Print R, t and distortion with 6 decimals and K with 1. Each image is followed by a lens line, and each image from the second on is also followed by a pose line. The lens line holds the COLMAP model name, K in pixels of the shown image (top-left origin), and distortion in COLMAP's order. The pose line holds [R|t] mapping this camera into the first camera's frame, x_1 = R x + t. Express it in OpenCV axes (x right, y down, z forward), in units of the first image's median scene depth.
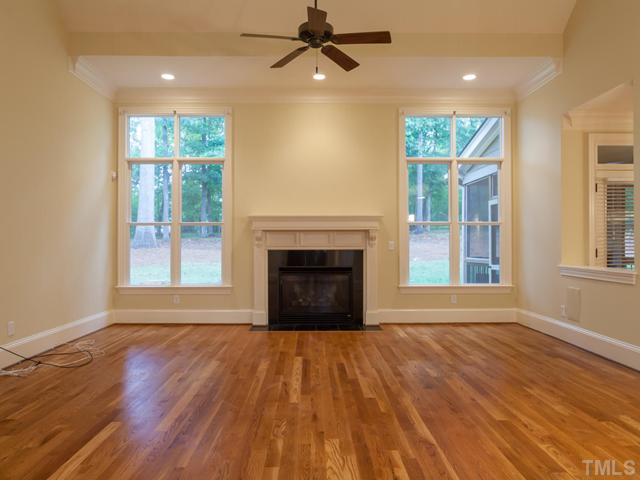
lens RADIAL K [[454.5, 0, 319.2], [0, 454.5, 238.6], [0, 0, 1]] dist [-0.004105, 0.000554]
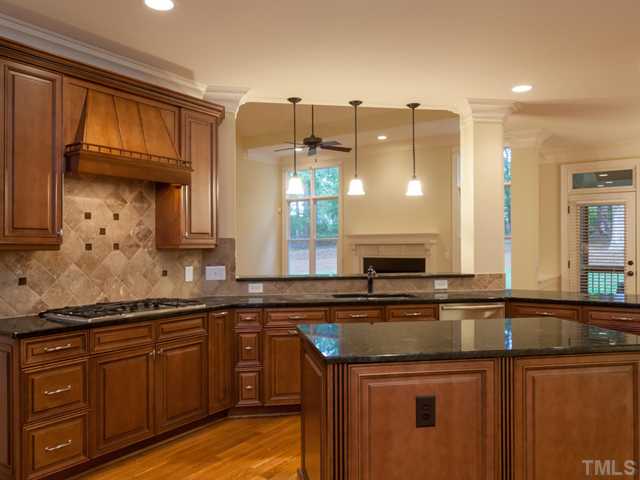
lens RADIAL K [[499.2, 0, 315.7], [0, 499.2, 238.4], [0, 0, 1]] dist [-0.038361, -0.001197]
pose [[0.802680, -0.006761, -0.596371, 0.847222], [0.004608, 0.999976, -0.005134, -0.033521], [0.596391, 0.001373, 0.802693, -0.428449]]
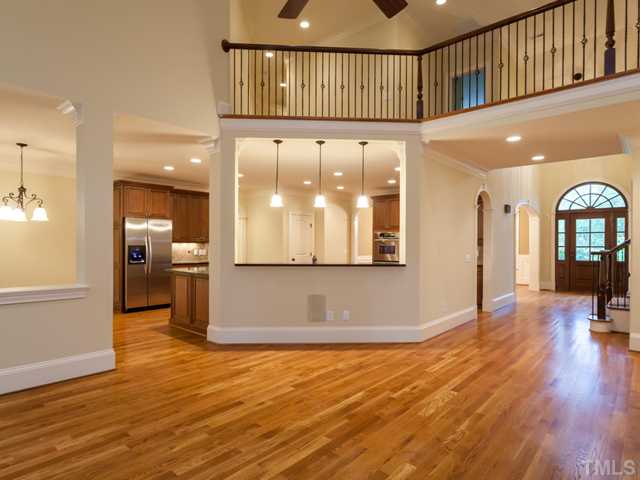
lens RADIAL K [[373.5, 0, 320.9], [0, 373.5, 237.7], [0, 0, 1]] dist [-0.012391, 0.001514]
pose [[-0.736476, 0.010732, 0.676379, -0.234413], [-0.008497, 0.999648, -0.025114, -0.015487], [-0.676410, -0.024243, -0.736126, 0.966897]]
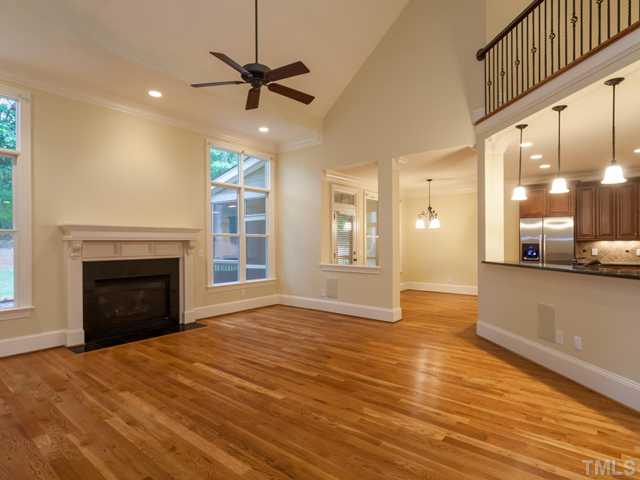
lens RADIAL K [[347.3, 0, 314.6], [0, 347.3, 241.9], [0, 0, 1]] dist [-0.000792, -0.000018]
pose [[0.648915, -0.000167, 0.760861, -0.406324], [-0.004306, 0.999983, 0.003891, -0.023872], [-0.760848, -0.005801, 0.648904, 0.222533]]
